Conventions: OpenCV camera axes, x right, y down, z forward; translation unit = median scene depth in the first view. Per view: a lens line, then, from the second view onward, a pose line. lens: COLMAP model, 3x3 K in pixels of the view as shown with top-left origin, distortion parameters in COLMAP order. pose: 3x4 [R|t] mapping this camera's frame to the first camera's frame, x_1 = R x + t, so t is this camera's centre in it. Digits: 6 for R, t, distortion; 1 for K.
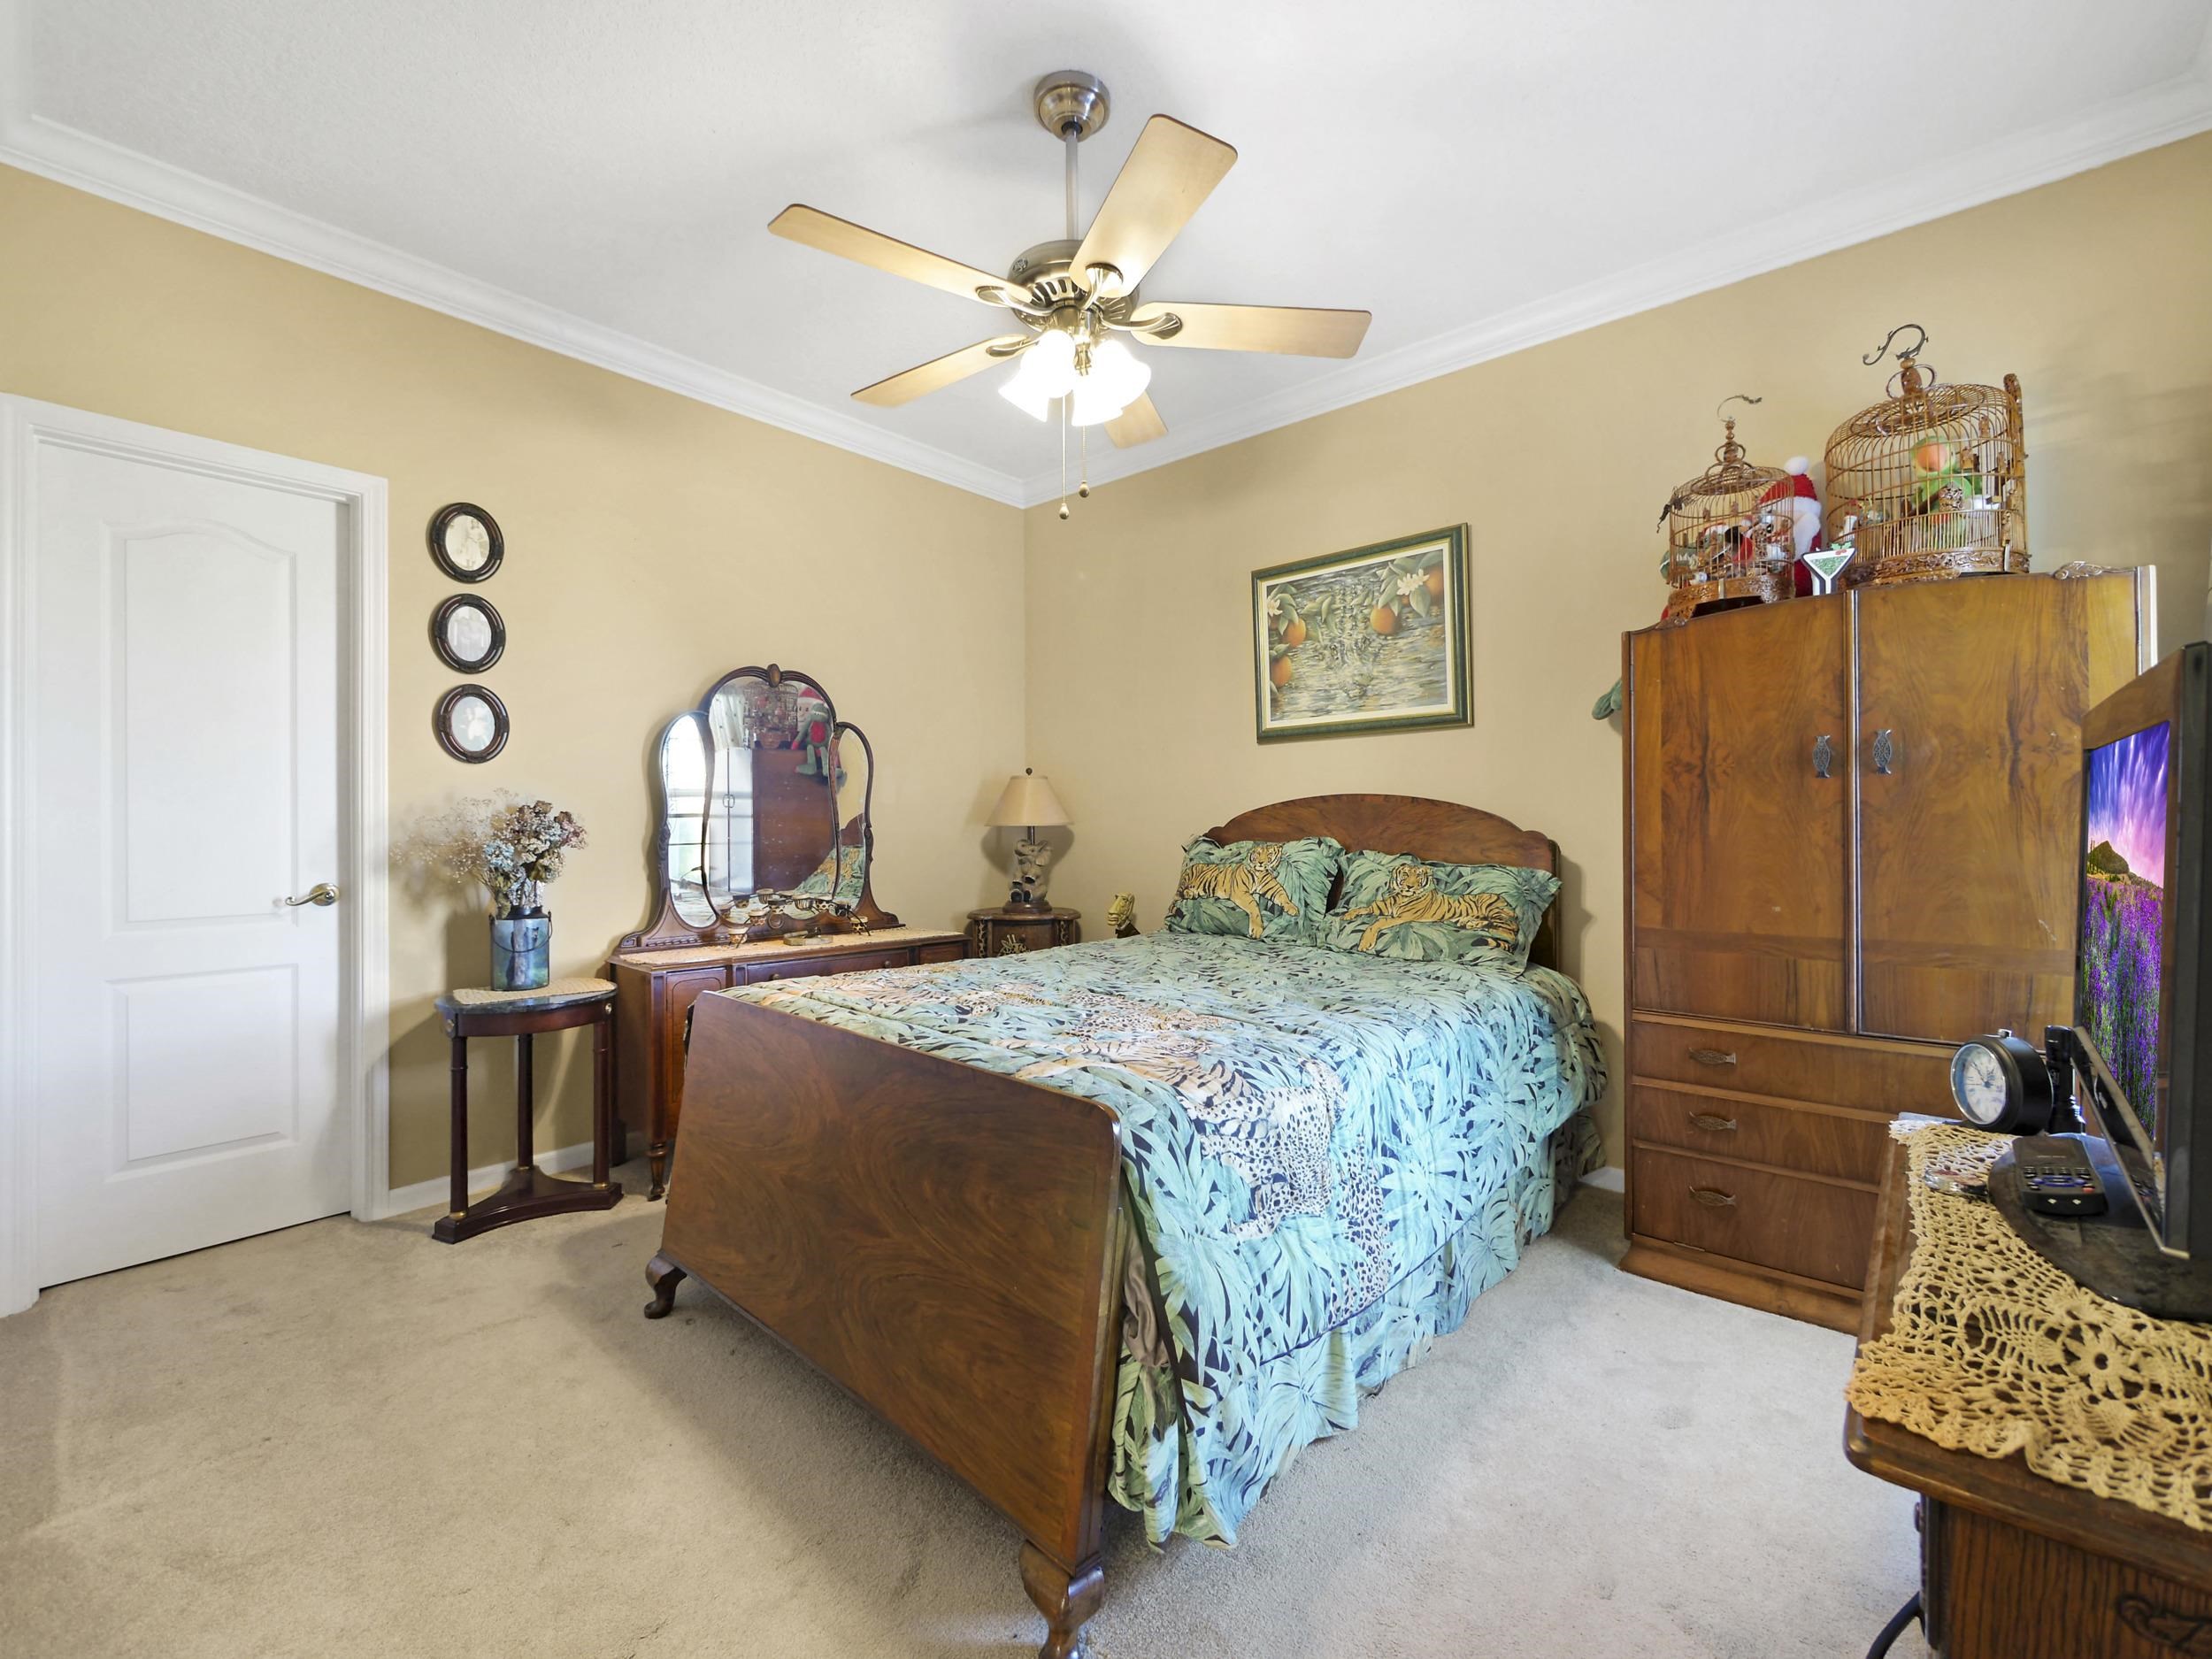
lens RADIAL K [[914.2, 0, 1121.1], [0, 914.2, 821.3], [0, 0, 1]] dist [-0.002839, -0.001686]
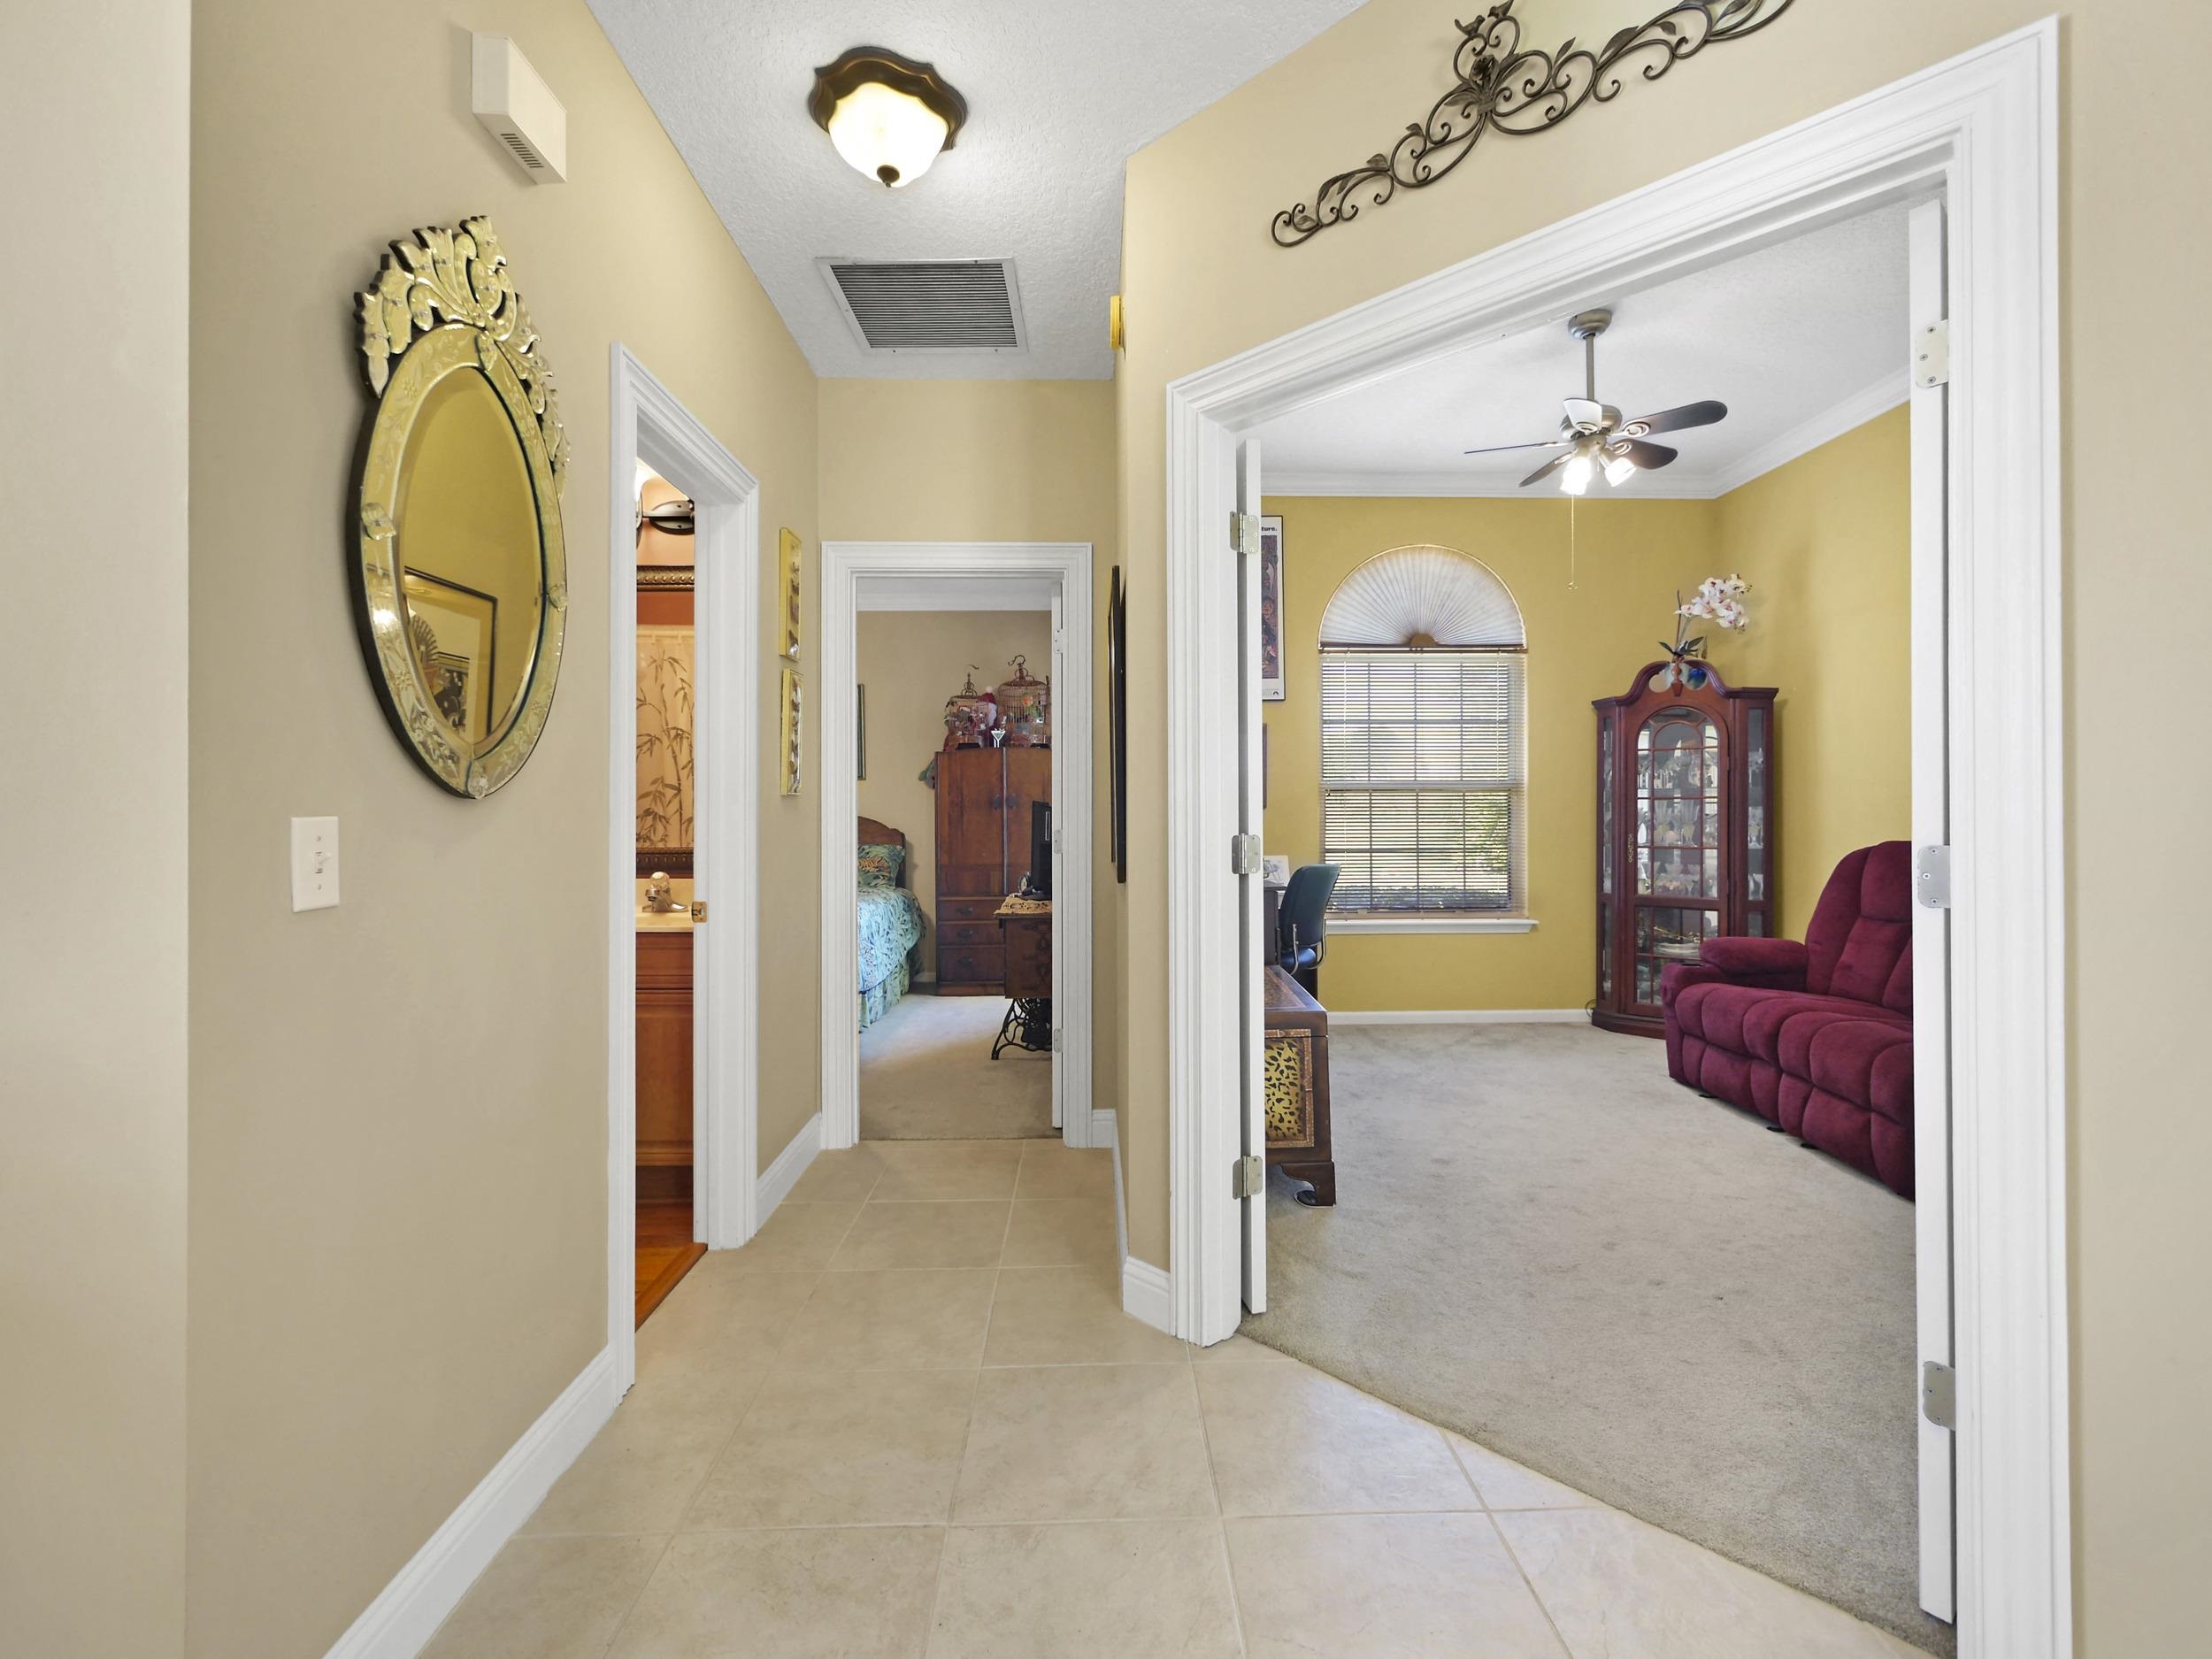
lens RADIAL K [[954.0, 0, 1105.8], [0, 954.0, 811.2], [0, 0, 1]] dist [0.002208, -0.000338]
pose [[0.729883, 0.001725, 0.683570, -0.984061], [0.003648, 0.999973, -0.006418, -0.019118], [-0.683562, 0.007178, 0.729857, -1.360026]]
